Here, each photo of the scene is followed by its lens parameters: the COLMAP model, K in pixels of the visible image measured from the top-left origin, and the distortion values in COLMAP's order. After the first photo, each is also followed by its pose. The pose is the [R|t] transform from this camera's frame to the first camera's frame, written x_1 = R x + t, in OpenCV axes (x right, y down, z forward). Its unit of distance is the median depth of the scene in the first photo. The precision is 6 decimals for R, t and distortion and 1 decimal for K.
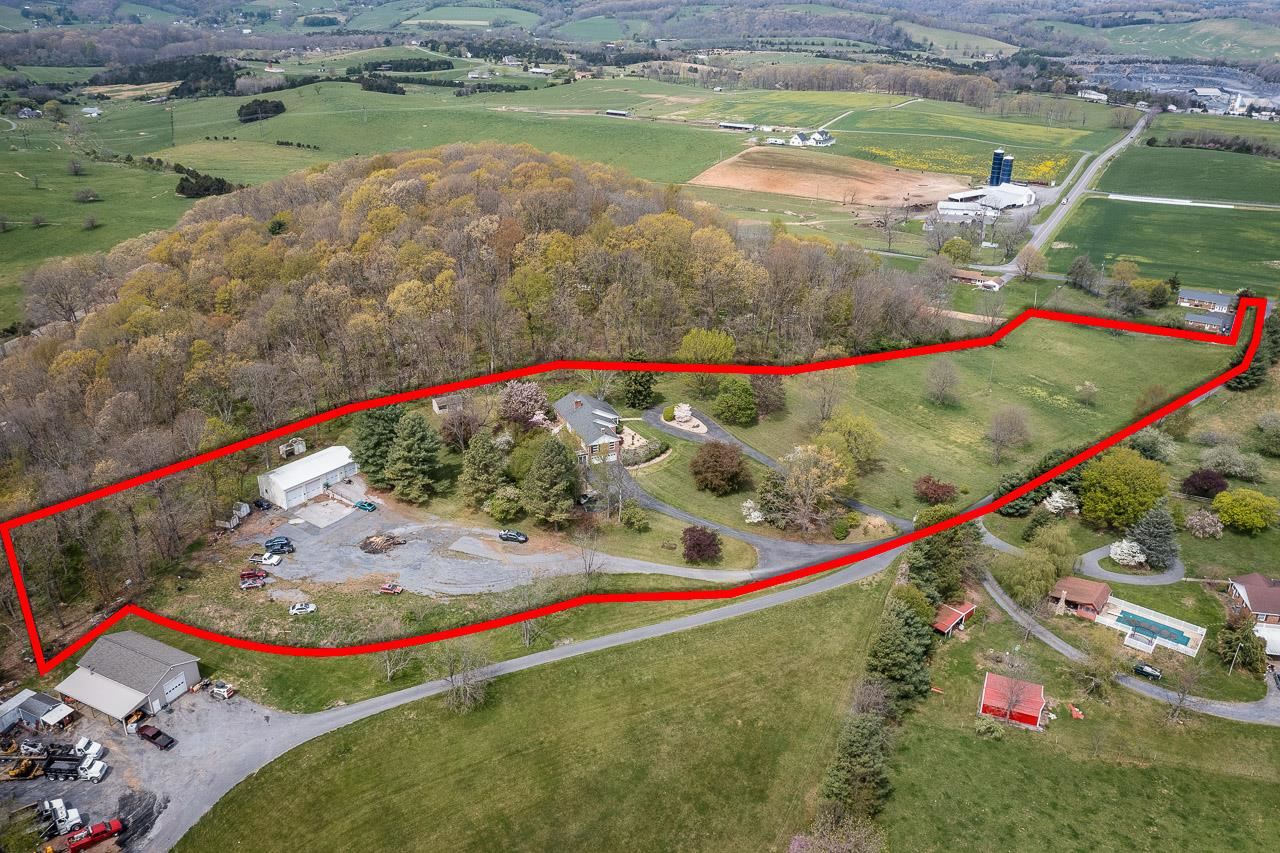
lens RADIAL K [[1016.4, 0, 640.0], [0, 1016.4, 426.5], [0, 0, 1]] dist [-0.014726, 0.001987]
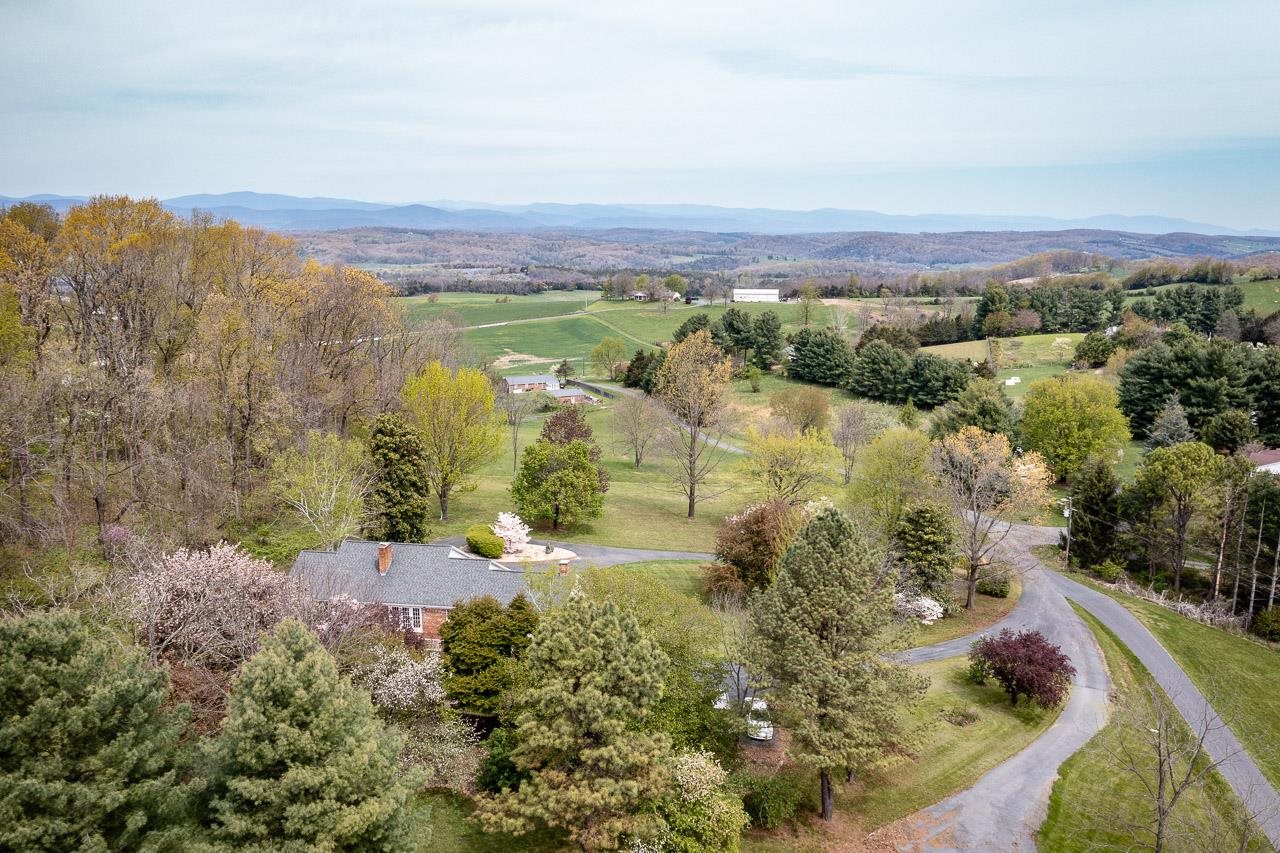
lens RADIAL K [[1083.6, 0, 683.6], [0, 1083.6, 428.4], [0, 0, 1]] dist [-0.000959, -0.000716]
pose [[0.511003, -0.168446, 0.842913, -0.249306], [0.362578, 0.931344, -0.033689, -0.010016], [-0.779368, 0.322836, 0.536994, 0.542565]]
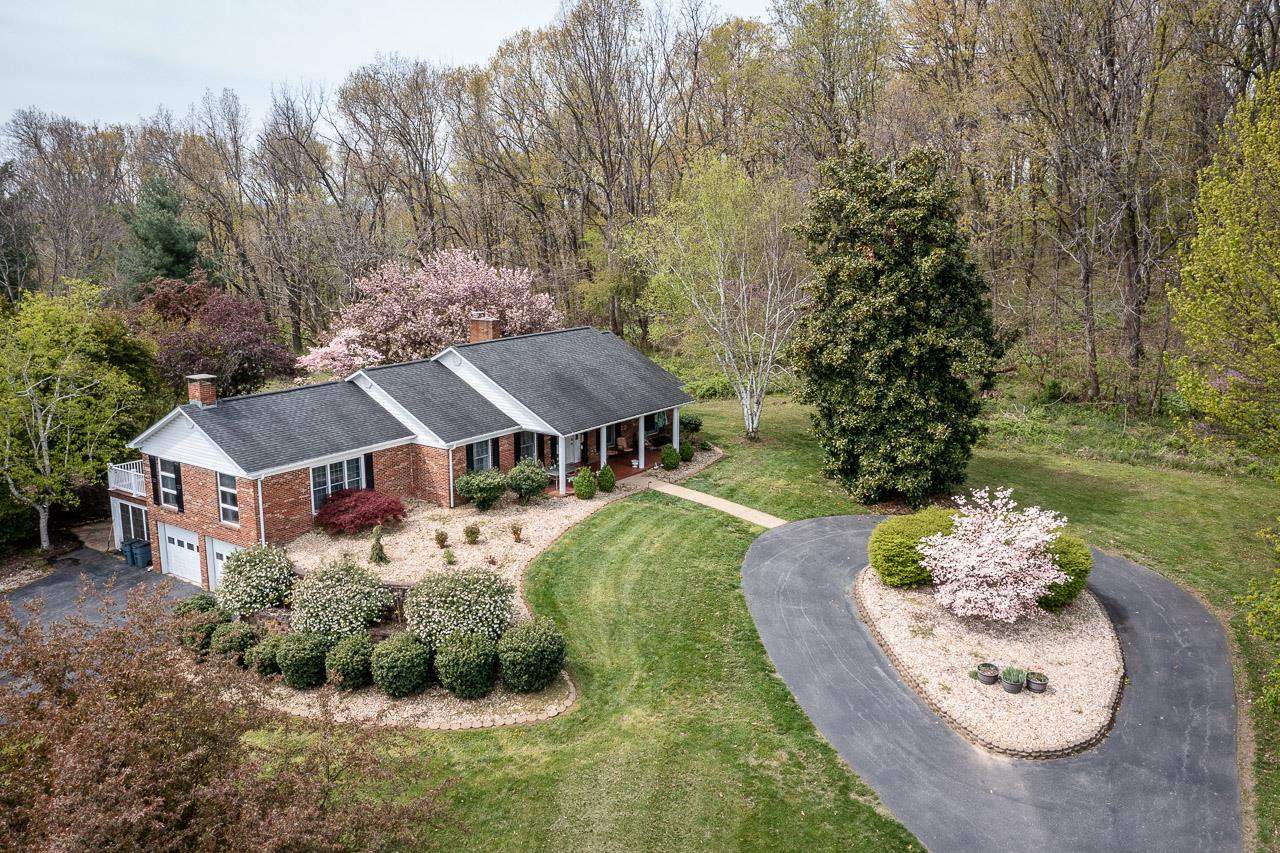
lens RADIAL K [[1073.7, 0, 636.4], [0, 1073.7, 404.0], [0, 0, 1]] dist [-0.006188, -0.000071]
pose [[0.509398, 0.141044, -0.848893, 0.110202], [-0.352654, 0.934051, -0.056425, -0.006328], [0.784951, 0.328109, 0.525544, 0.709370]]
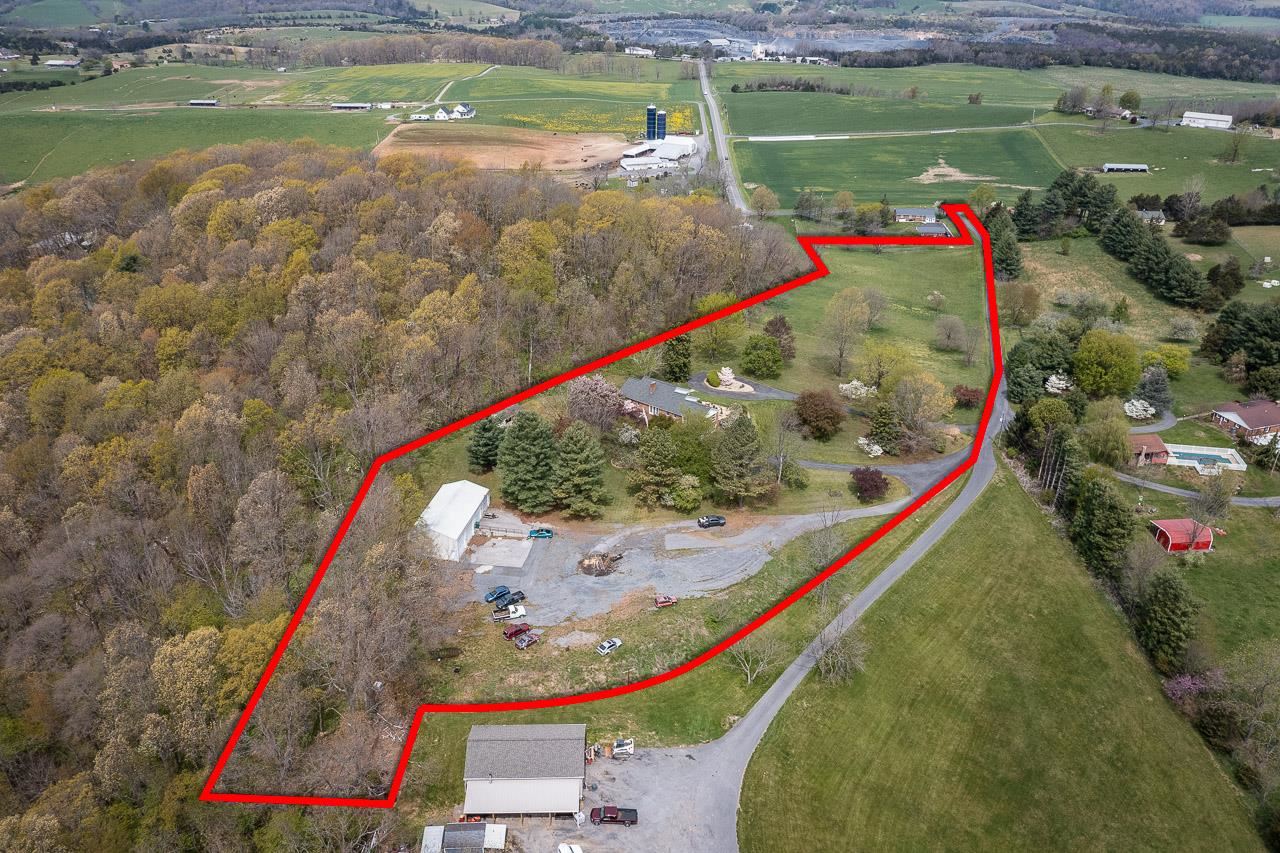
lens RADIAL K [[1016.4, 0, 640.0], [0, 1016.4, 426.5], [0, 0, 1]] dist [-0.014726, 0.001987]
pose [[0.881907, -0.213553, 0.420281, -0.384458], [0.202432, 0.976683, 0.071494, -0.044321], [-0.425749, 0.022027, 0.904573, 0.087932]]
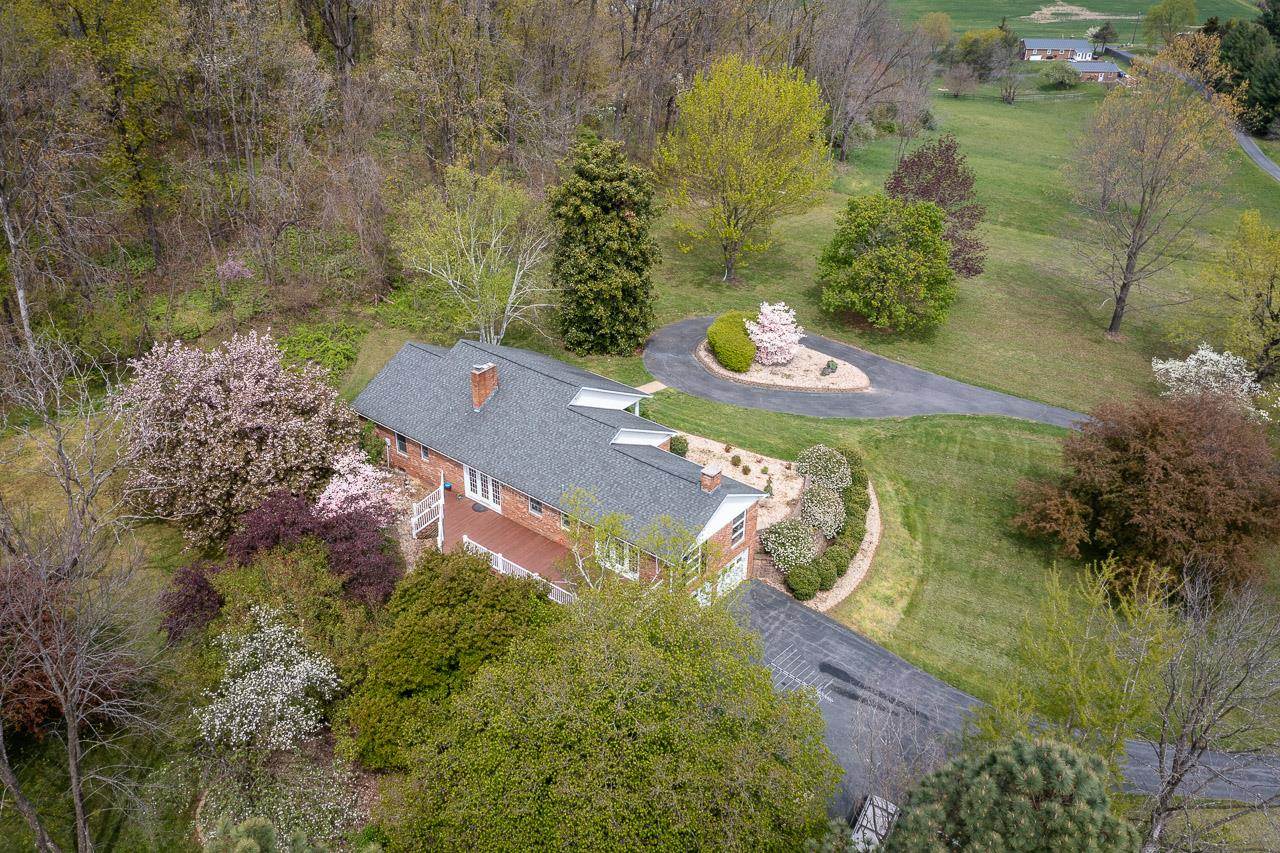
lens RADIAL K [[1073.7, 0, 636.4], [0, 1073.7, 404.0], [0, 0, 1]] dist [-0.006188, -0.000071]
pose [[0.884114, -0.227619, 0.408083, -0.103328], [0.200760, 0.973654, 0.108134, -0.028940], [-0.421945, -0.013676, 0.906518, 0.587507]]
